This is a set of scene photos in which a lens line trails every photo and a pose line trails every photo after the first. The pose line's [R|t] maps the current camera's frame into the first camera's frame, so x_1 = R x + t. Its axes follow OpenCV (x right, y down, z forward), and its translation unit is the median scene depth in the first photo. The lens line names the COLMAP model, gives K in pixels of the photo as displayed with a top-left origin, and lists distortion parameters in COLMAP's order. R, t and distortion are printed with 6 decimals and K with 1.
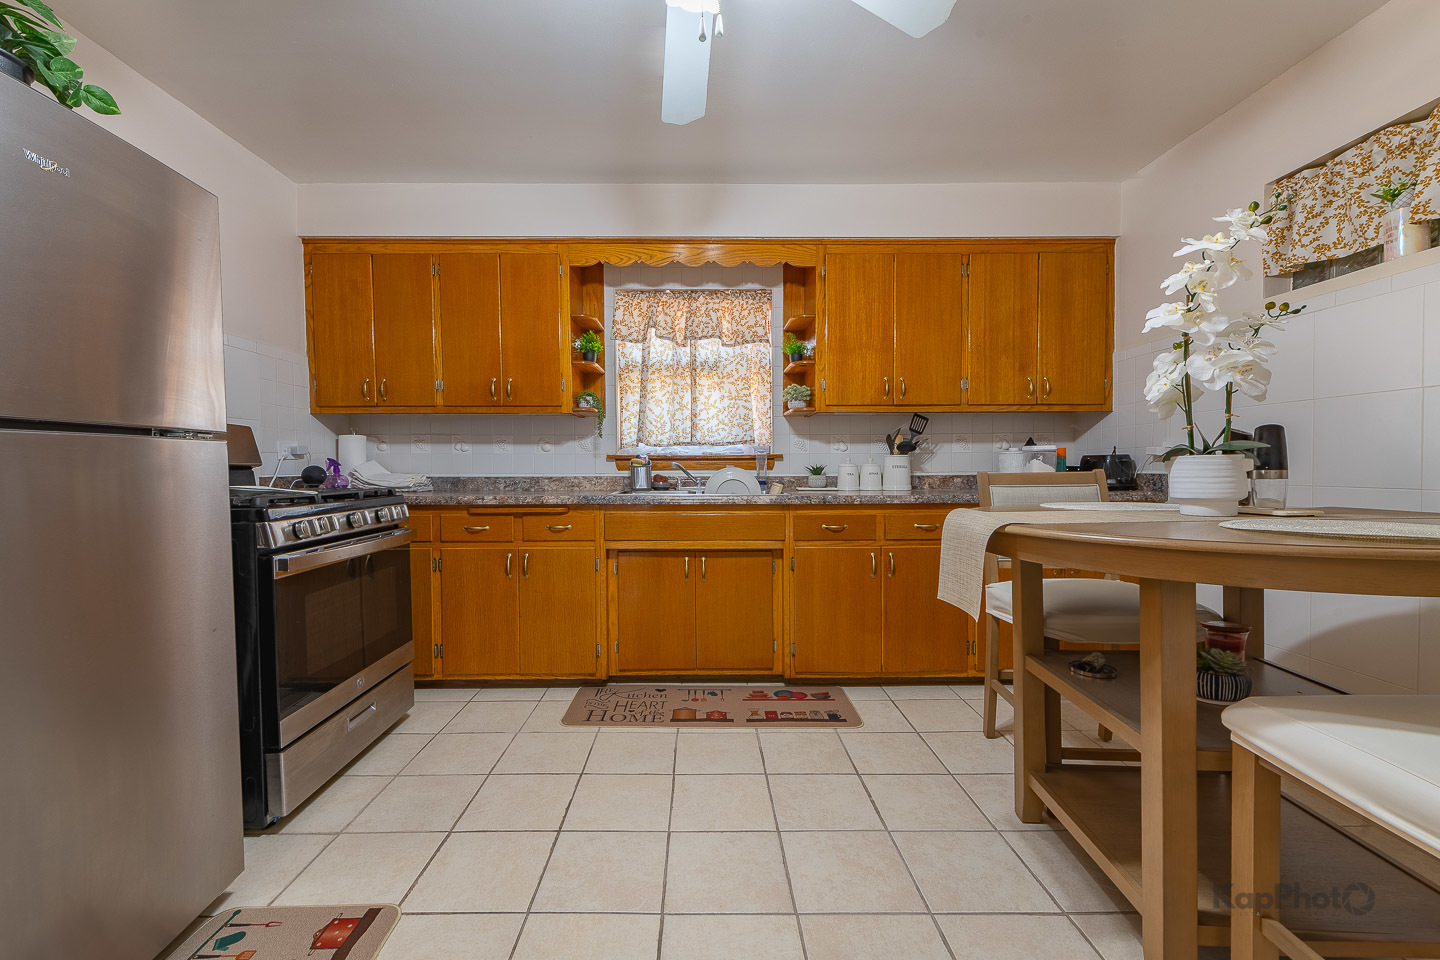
lens RADIAL K [[549.9, 0, 675.9], [0, 549.9, 483.3], [0, 0, 1]] dist [0.011339, -0.003883]
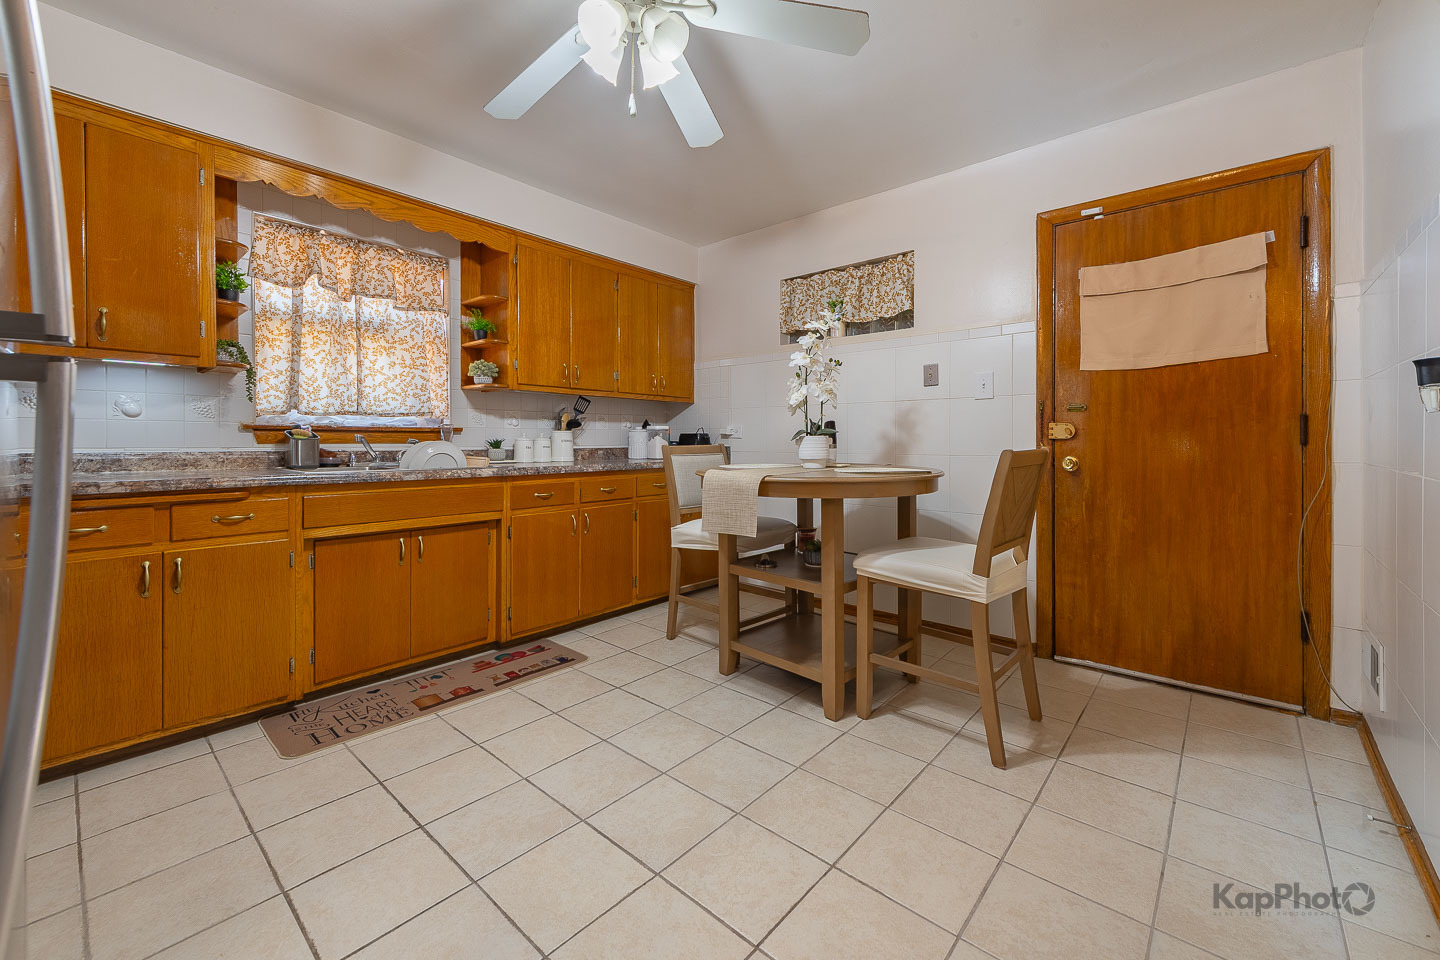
lens RADIAL K [[549.9, 0, 704.8], [0, 549.9, 445.4], [0, 0, 1]] dist [0.011339, -0.003883]
pose [[0.690312, -0.000782, 0.723511, -0.284683], [0.015953, 0.999773, -0.014140, 0.000726], [-0.723336, 0.021304, 0.690168, -0.007216]]
